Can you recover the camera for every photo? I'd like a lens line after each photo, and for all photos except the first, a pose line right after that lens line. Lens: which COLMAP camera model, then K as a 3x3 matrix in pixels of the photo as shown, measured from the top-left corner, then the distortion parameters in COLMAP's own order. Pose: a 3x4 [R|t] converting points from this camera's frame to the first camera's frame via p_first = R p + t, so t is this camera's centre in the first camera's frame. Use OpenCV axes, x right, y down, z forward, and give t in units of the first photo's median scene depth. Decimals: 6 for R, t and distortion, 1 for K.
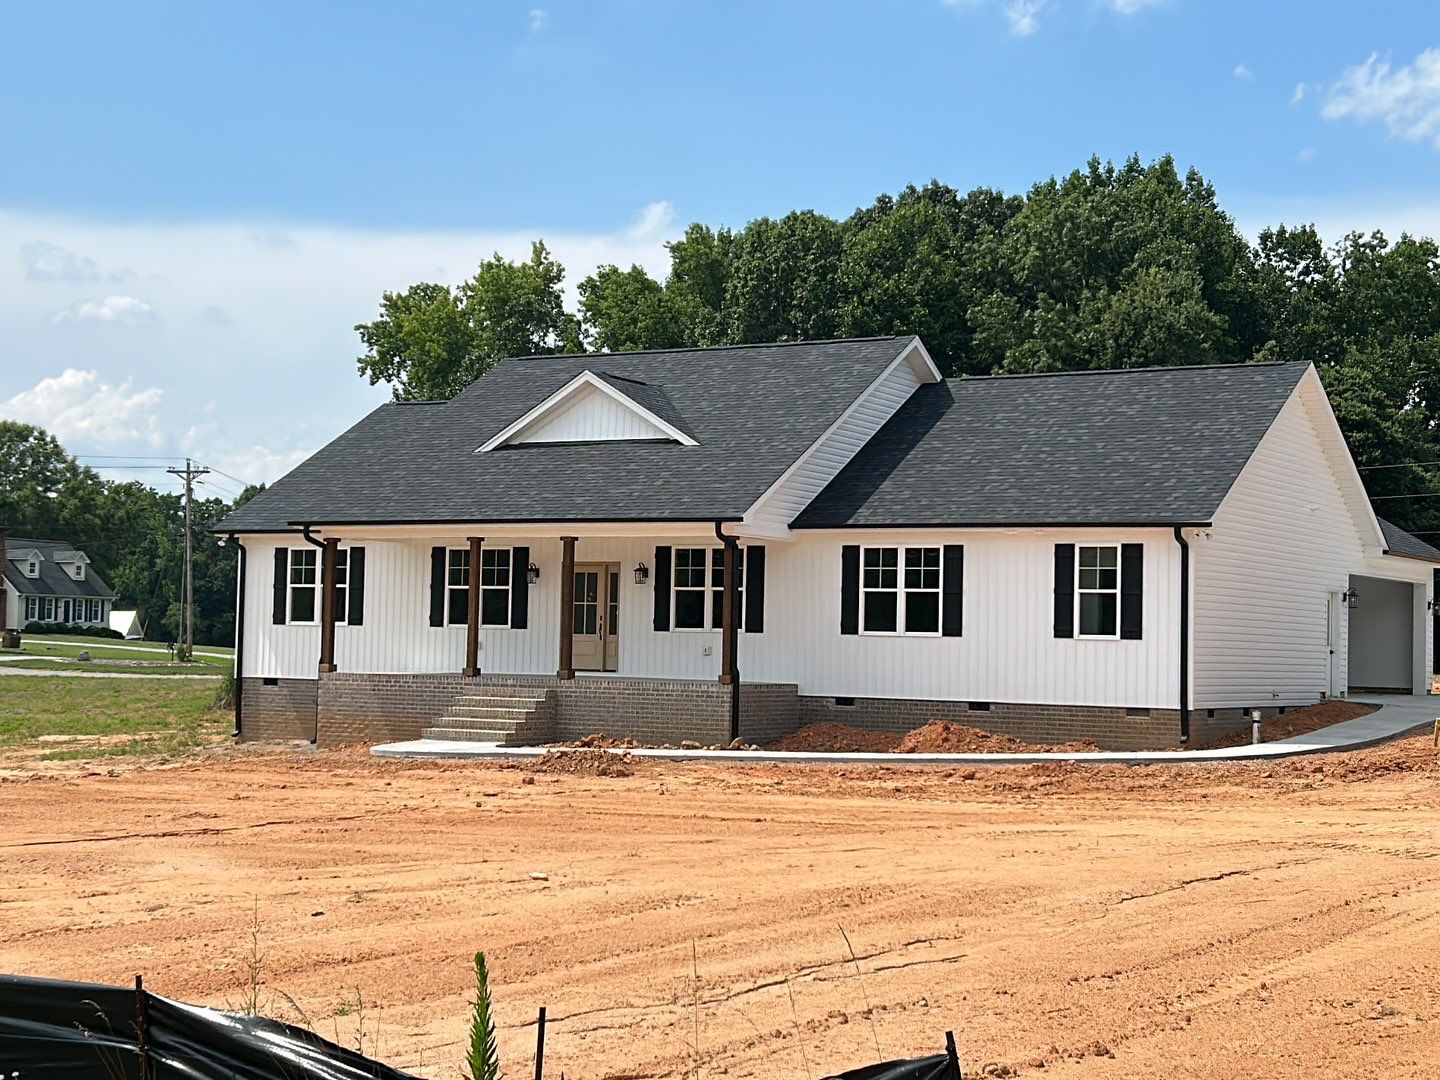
lens RADIAL K [[2290.0, 0, 753.2], [0, 2290.0, 540.9], [0, 0, 1]] dist [0.239094, -0.978326]
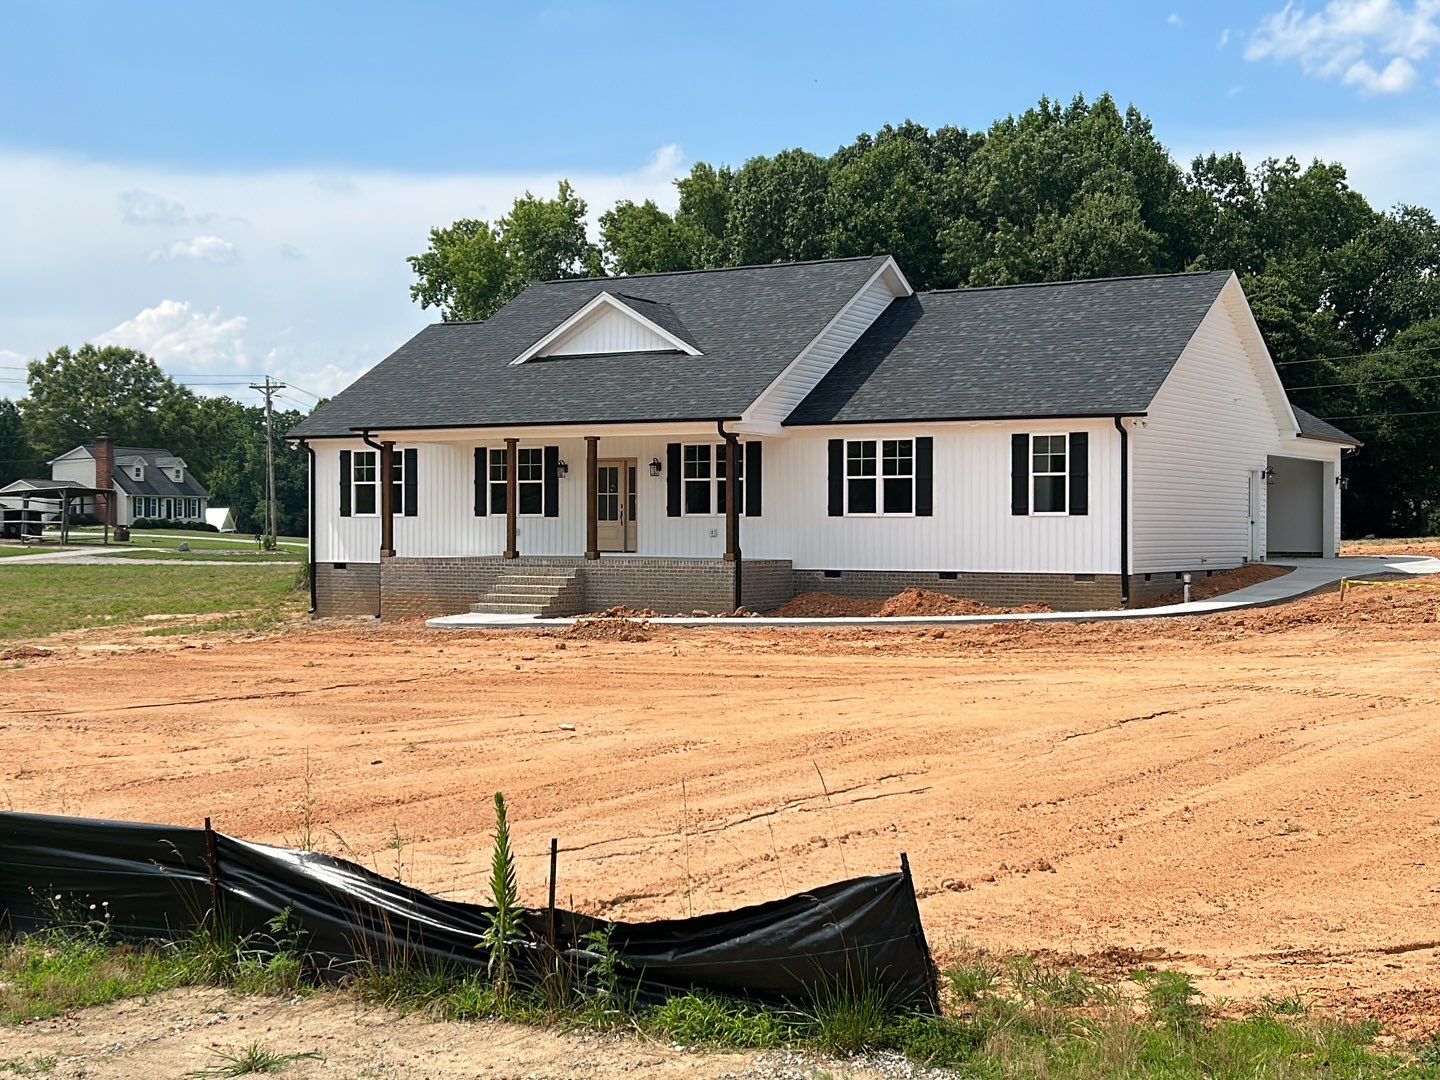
lens RADIAL K [[1967.2, 0, 746.7], [0, 1967.2, 534.6], [0, 0, 1]] dist [0.221643, -0.932071]
pose [[0.999792, -0.019357, -0.006415, 0.003211], [0.019646, 0.998626, 0.048575, 0.000832], [0.005465, -0.048691, 0.998799, 0.004260]]
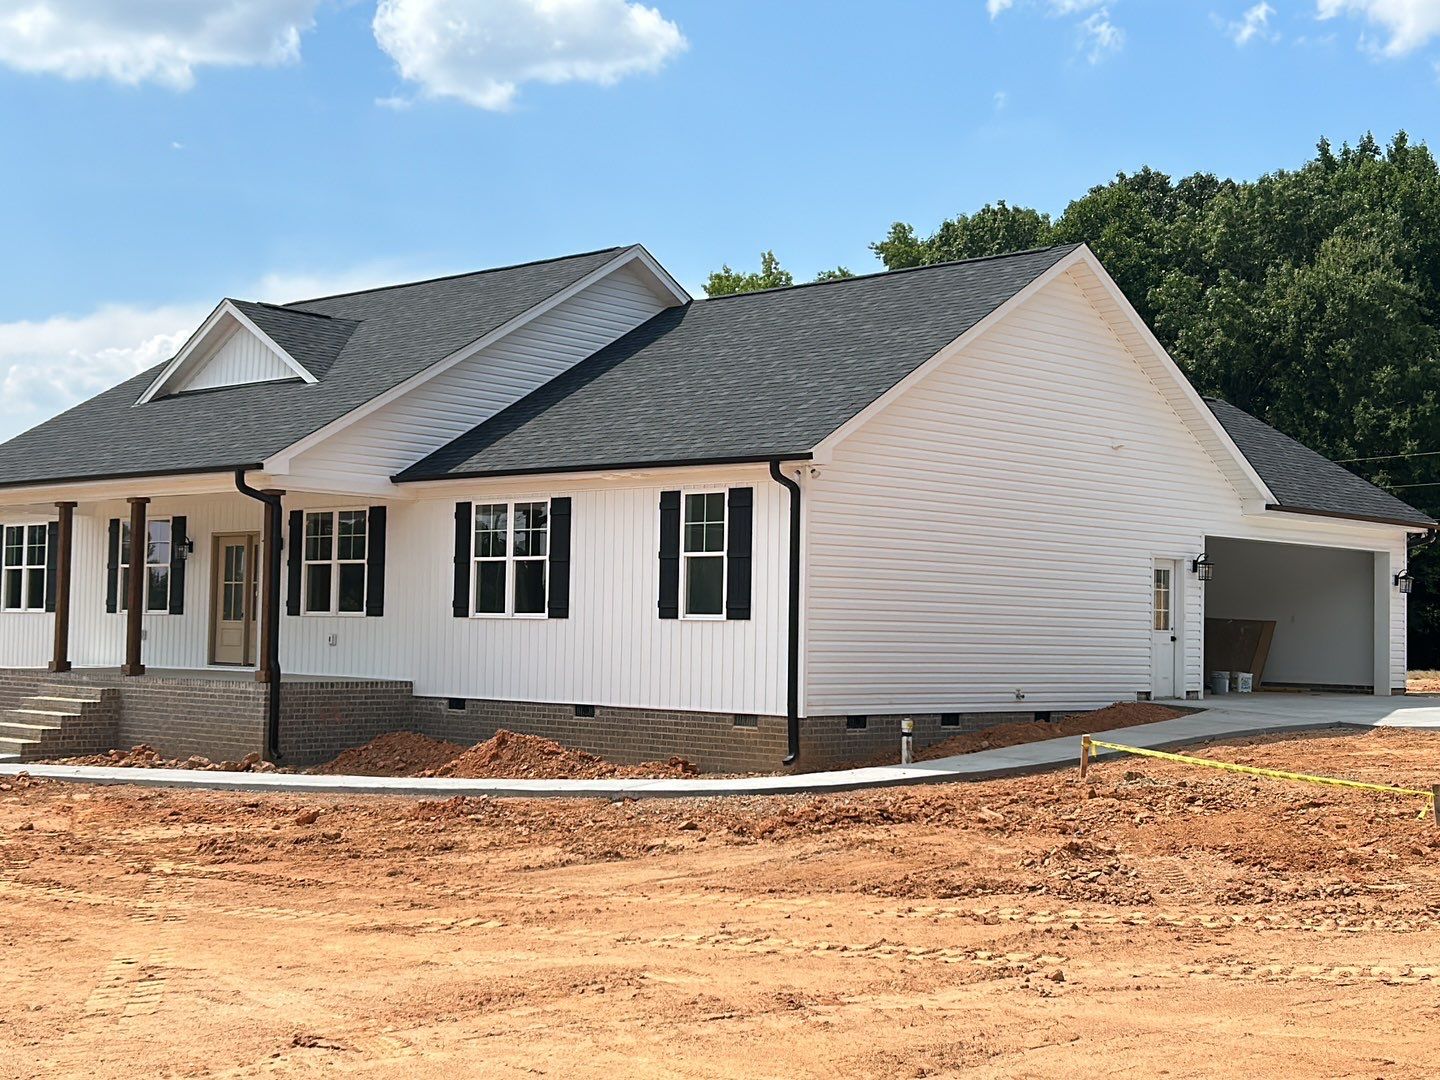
lens RADIAL K [[1967.2, 0, 746.7], [0, 1967.2, 534.6], [0, 0, 1]] dist [0.221643, -0.932071]
pose [[0.974334, -0.014271, -0.224653, 0.284856], [0.012246, 0.999871, -0.010401, 0.020950], [0.224772, 0.007383, 0.974383, 0.369462]]
